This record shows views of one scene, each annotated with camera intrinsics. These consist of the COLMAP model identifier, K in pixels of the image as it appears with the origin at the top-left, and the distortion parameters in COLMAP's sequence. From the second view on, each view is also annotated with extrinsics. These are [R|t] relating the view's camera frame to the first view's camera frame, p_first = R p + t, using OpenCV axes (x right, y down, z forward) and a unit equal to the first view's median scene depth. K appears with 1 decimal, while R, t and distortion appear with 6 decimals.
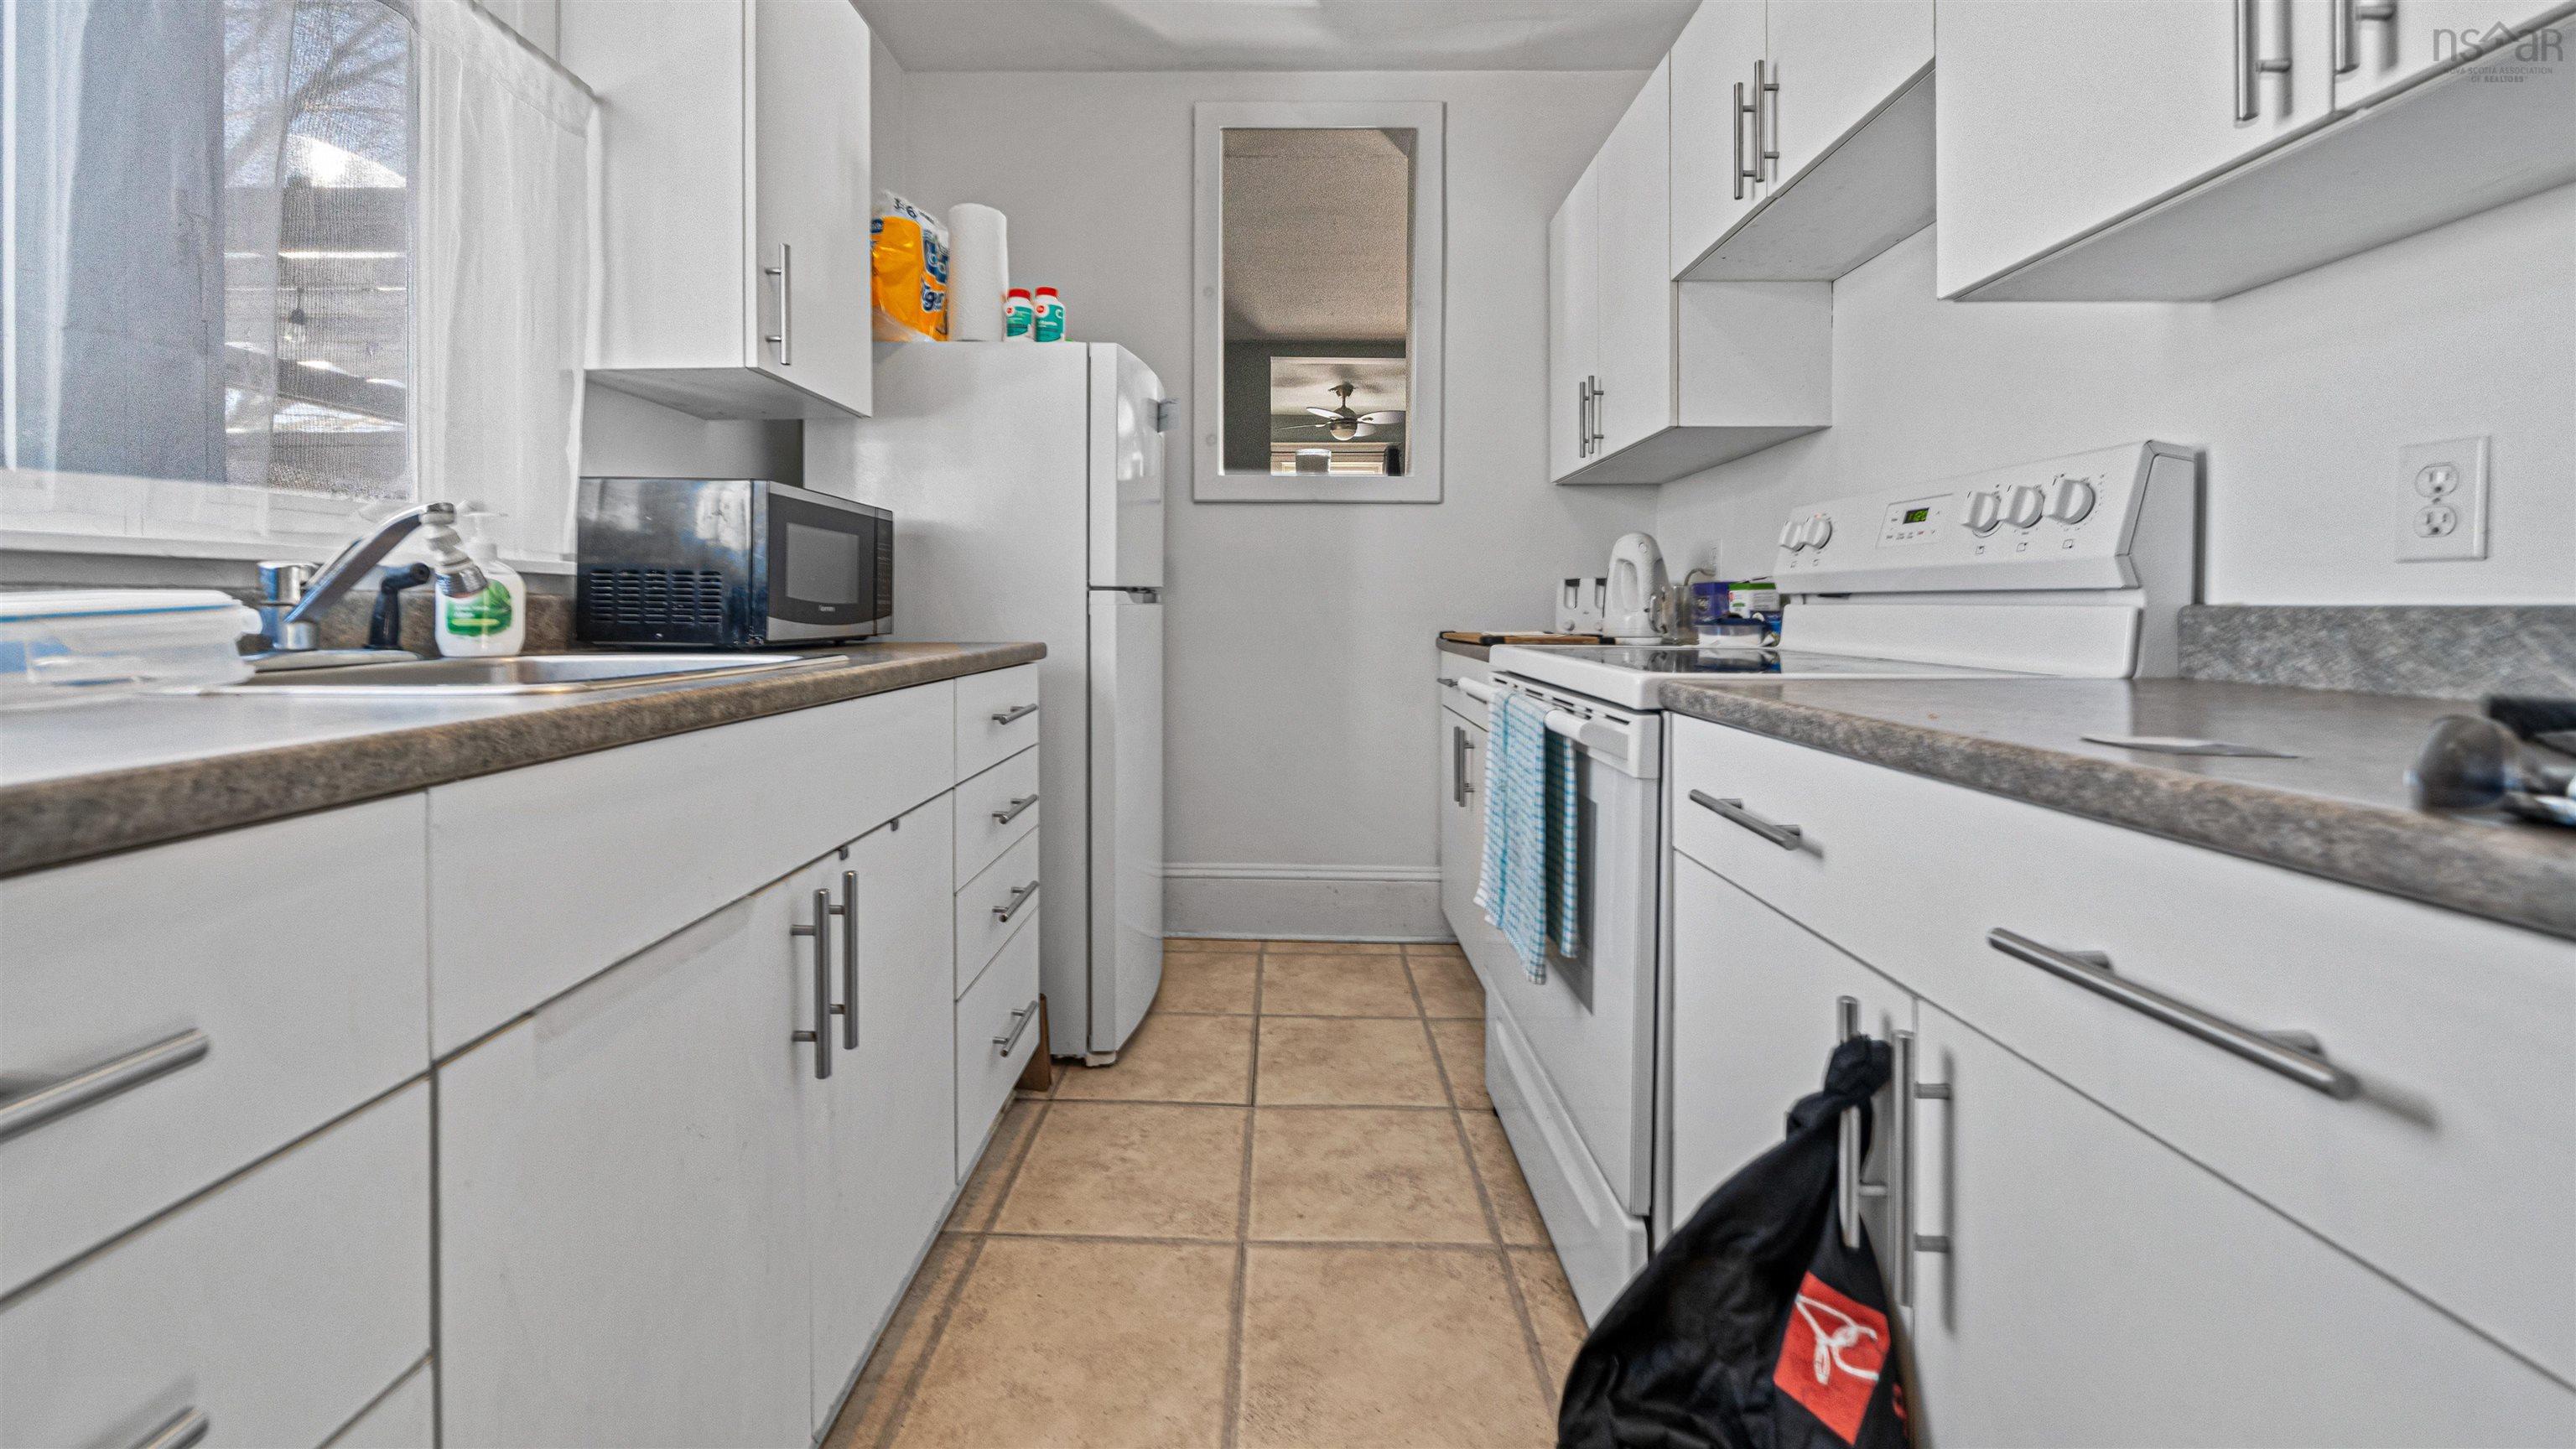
lens RADIAL K [[945.1, 0, 1272.0], [0, 945.1, 630.8], [0, 0, 1]] dist [-0.002970, -0.000226]
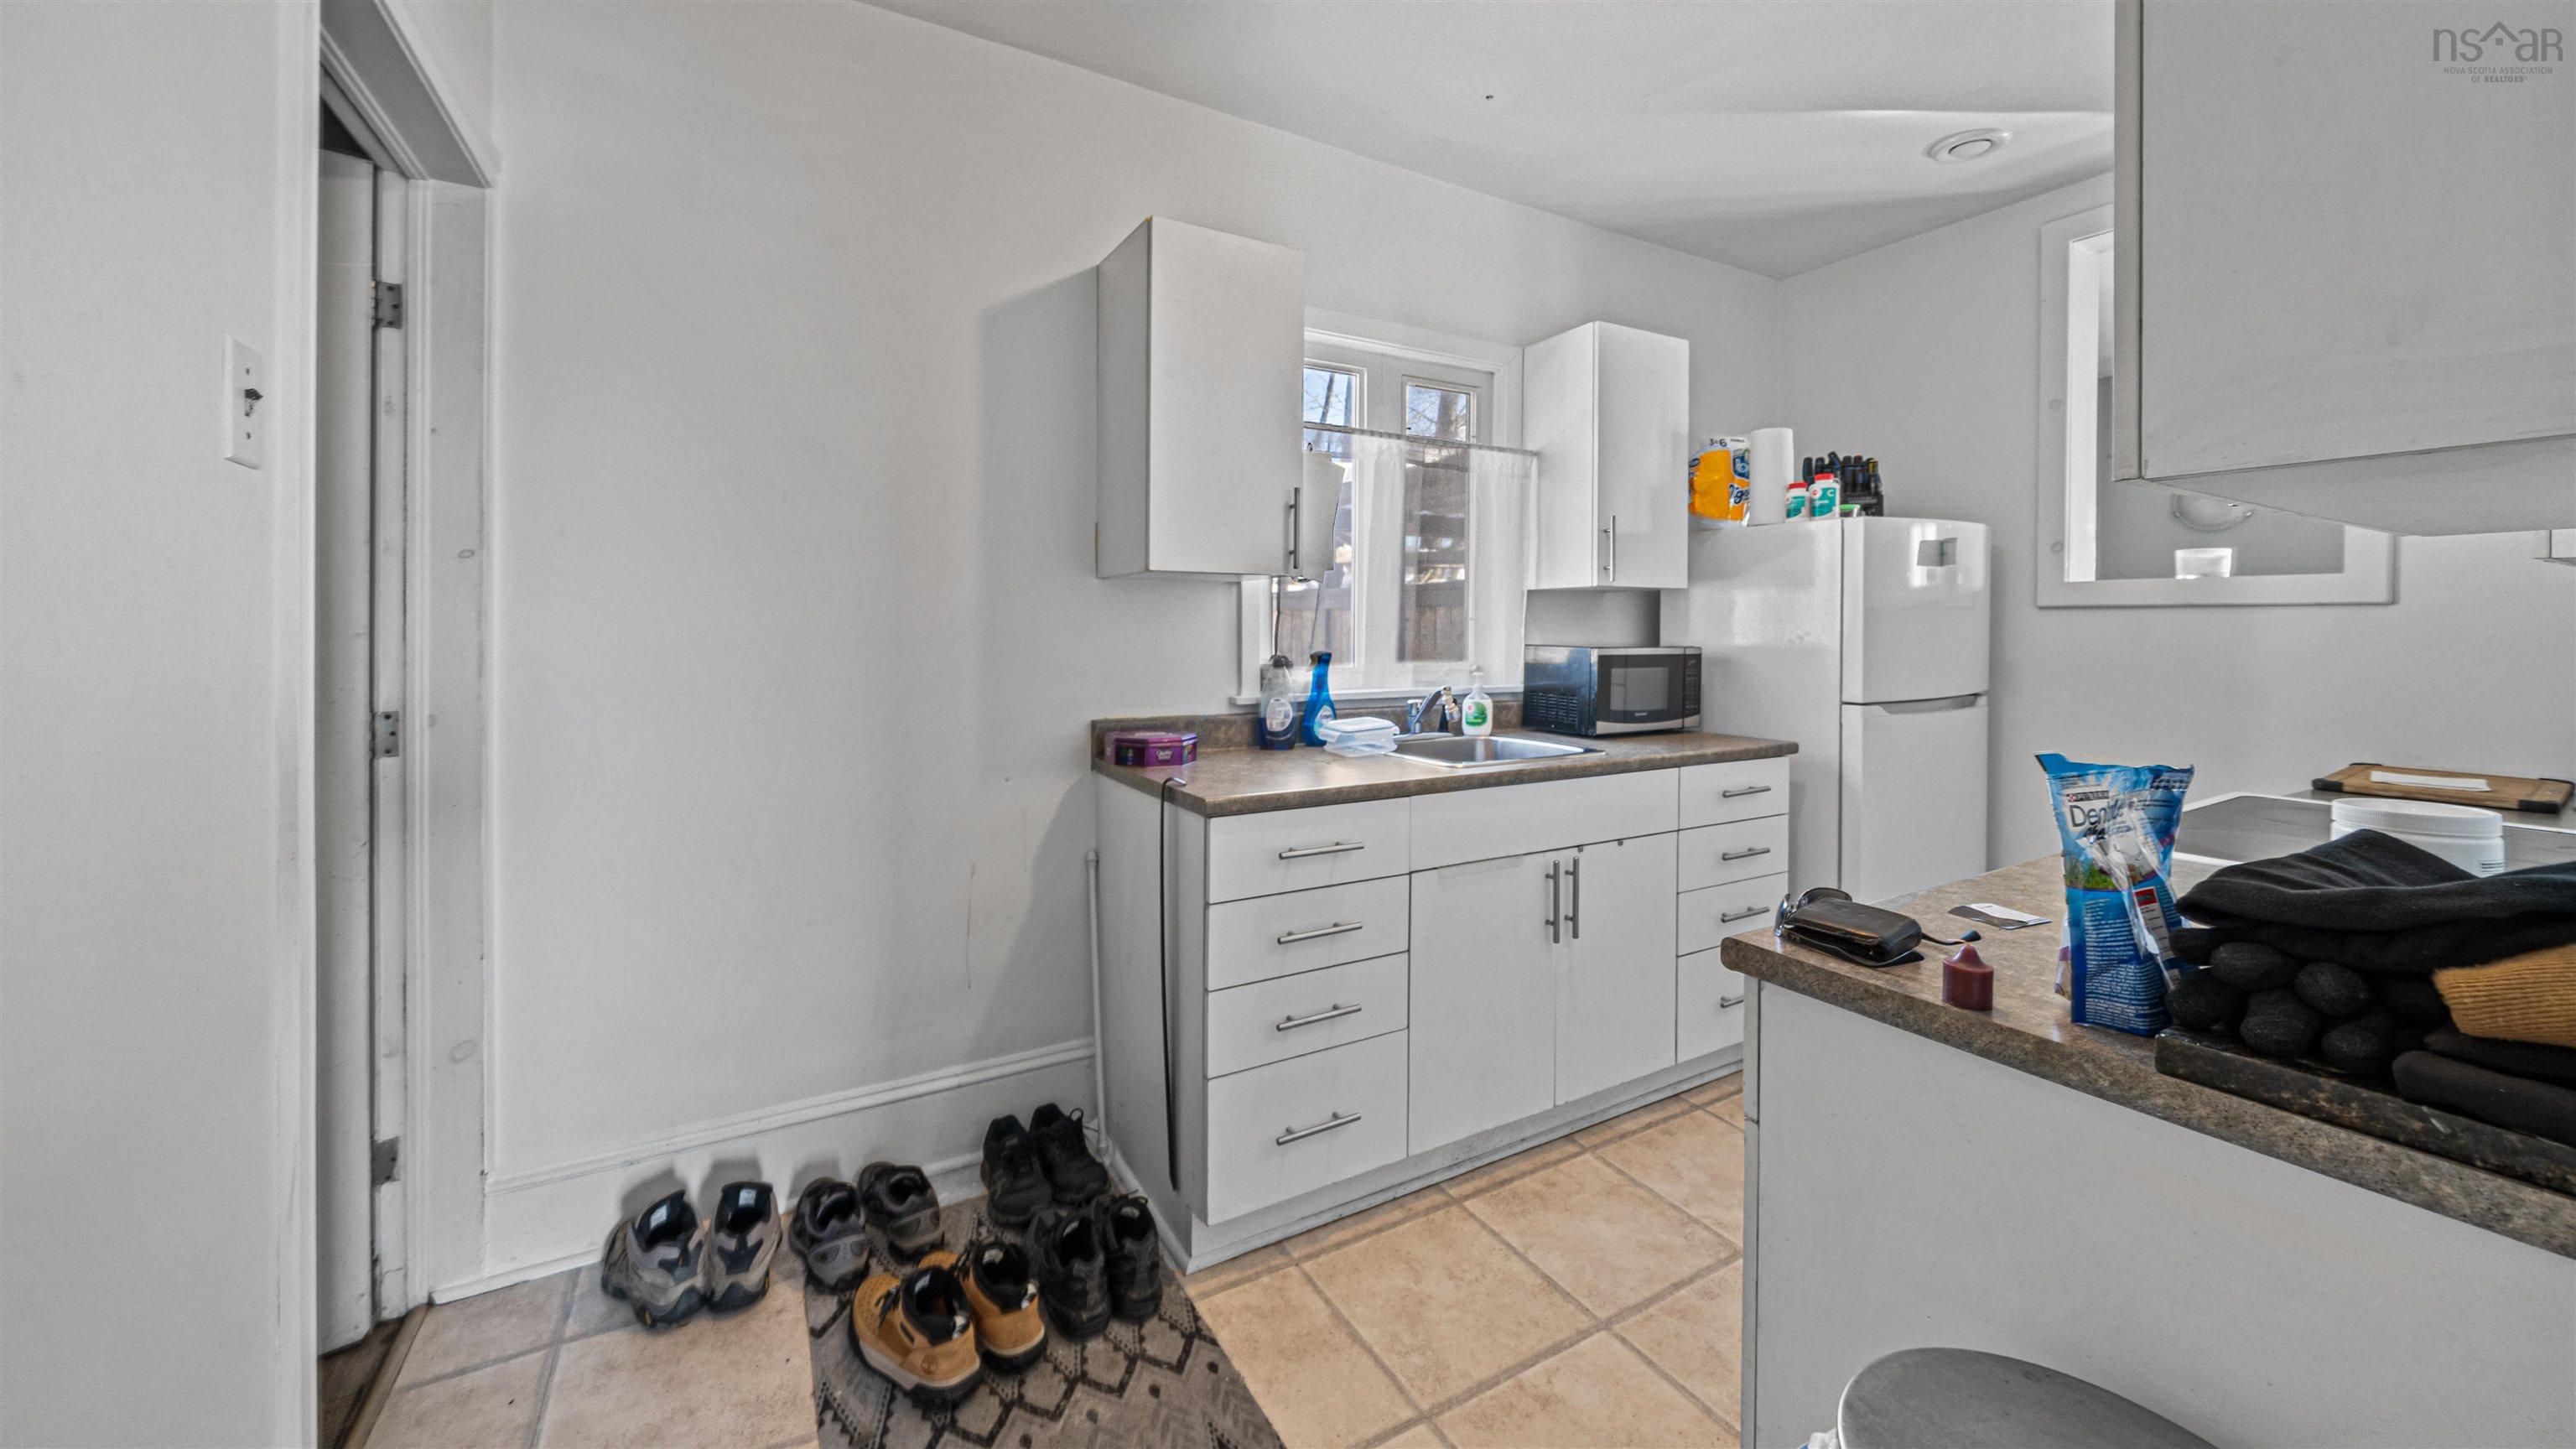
lens RADIAL K [[945.1, 0, 1272.0], [0, 945.1, 630.8], [0, 0, 1]] dist [-0.002970, -0.000226]
pose [[0.508836, -0.000822, -0.860863, 0.733887], [-0.019103, 0.999743, -0.012247, -0.155543], [0.860651, 0.022677, 0.508689, -0.496879]]
